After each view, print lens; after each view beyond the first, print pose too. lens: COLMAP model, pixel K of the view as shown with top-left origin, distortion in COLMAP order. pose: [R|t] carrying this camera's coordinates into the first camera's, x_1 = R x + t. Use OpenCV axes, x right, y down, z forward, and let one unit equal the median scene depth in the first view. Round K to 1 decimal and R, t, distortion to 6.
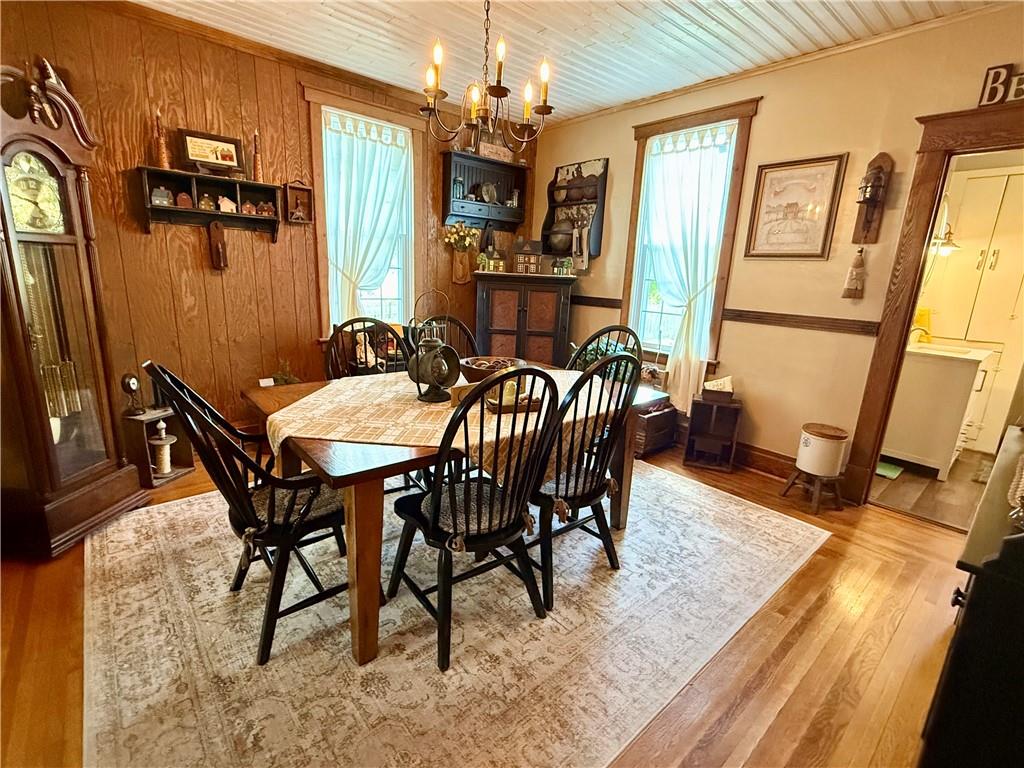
lens RADIAL K [[471.5, 0, 512.0], [0, 471.5, 384.0], [0, 0, 1]] dist [-0.001664, -0.000300]
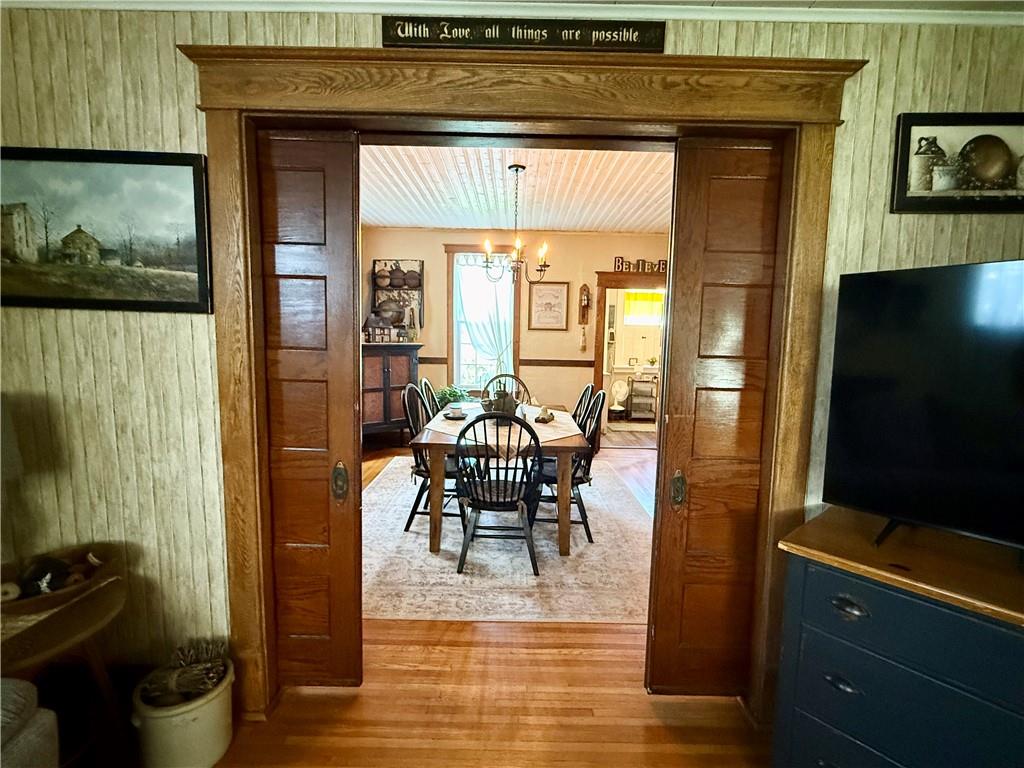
lens RADIAL K [[471.5, 0, 512.0], [0, 471.5, 384.0], [0, 0, 1]] dist [-0.001664, -0.000300]
pose [[0.655543, -0.109195, 0.747221, -0.829197], [0.182937, 0.982980, -0.016844, -0.046565], [-0.732665, 0.147736, 0.664362, -0.098101]]
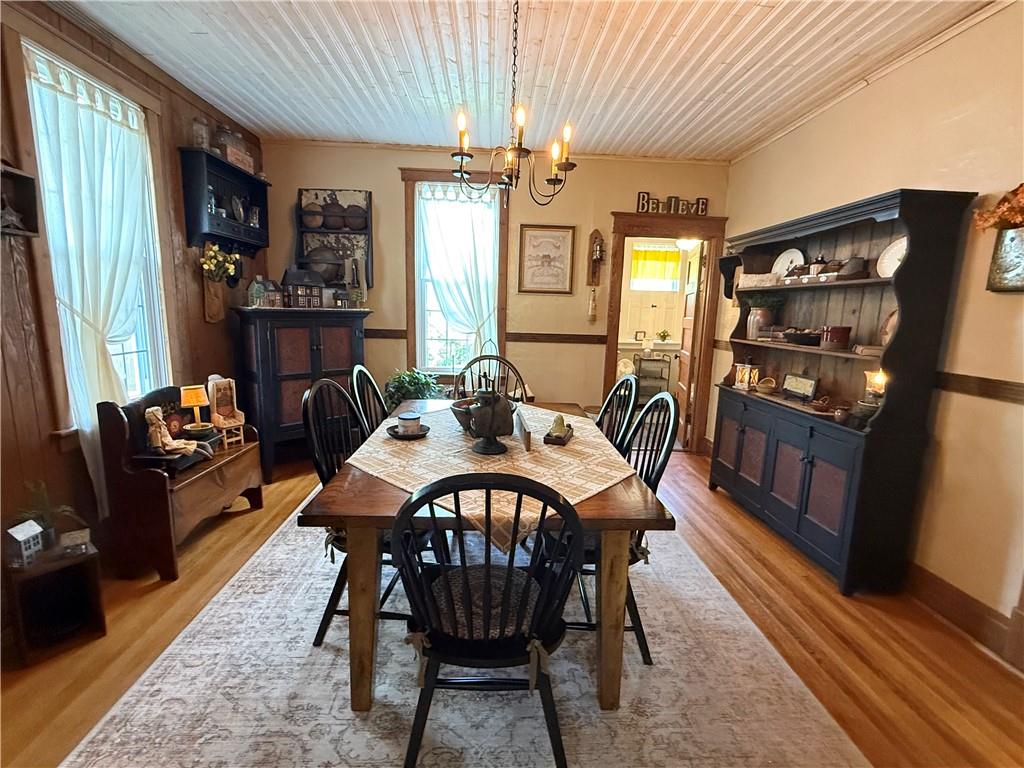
lens RADIAL K [[471.5, 0, 512.0], [0, 471.5, 384.0], [0, 0, 1]] dist [-0.001664, -0.000300]
pose [[0.615677, -0.154425, 0.772719, -0.515810], [0.179968, 0.982249, 0.052907, -0.086945], [-0.767173, 0.106491, 0.632539, 0.203913]]
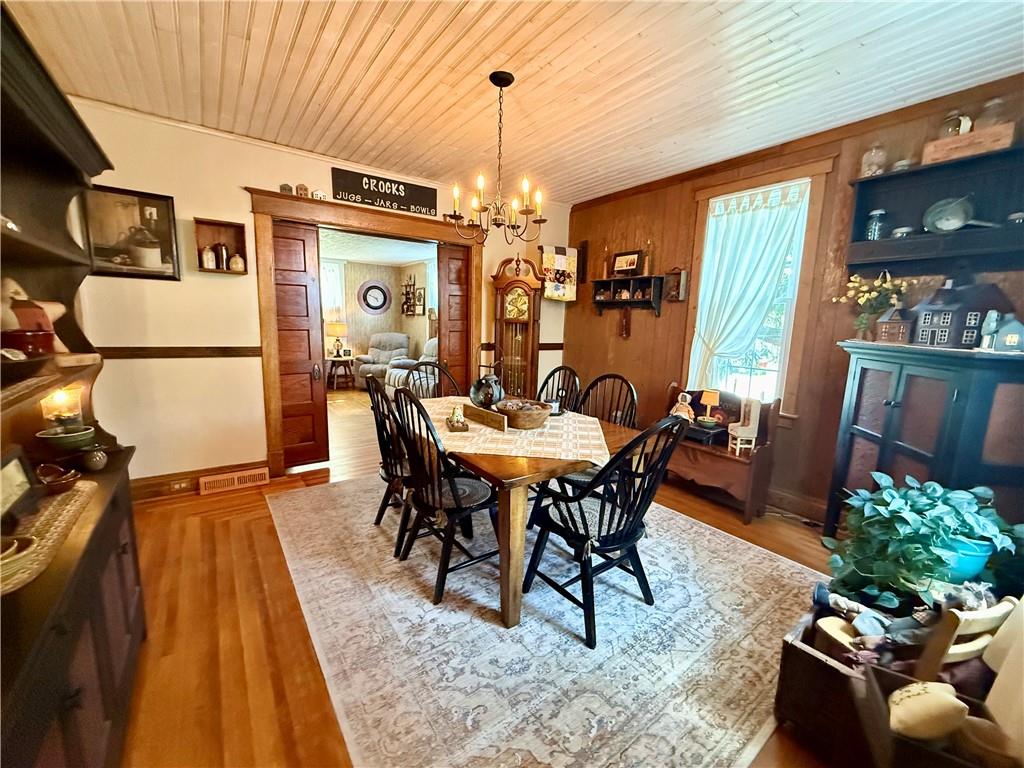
lens RADIAL K [[415.0, 0, 512.0], [0, 415.0, 384.0], [0, 0, 1]] dist [0.000443, 0.000031]
pose [[-0.081305, 0.105294, -0.991112, 0.663554], [-0.259507, 0.957870, 0.123051, -0.145611], [0.962313, 0.267205, -0.050555, 0.667804]]
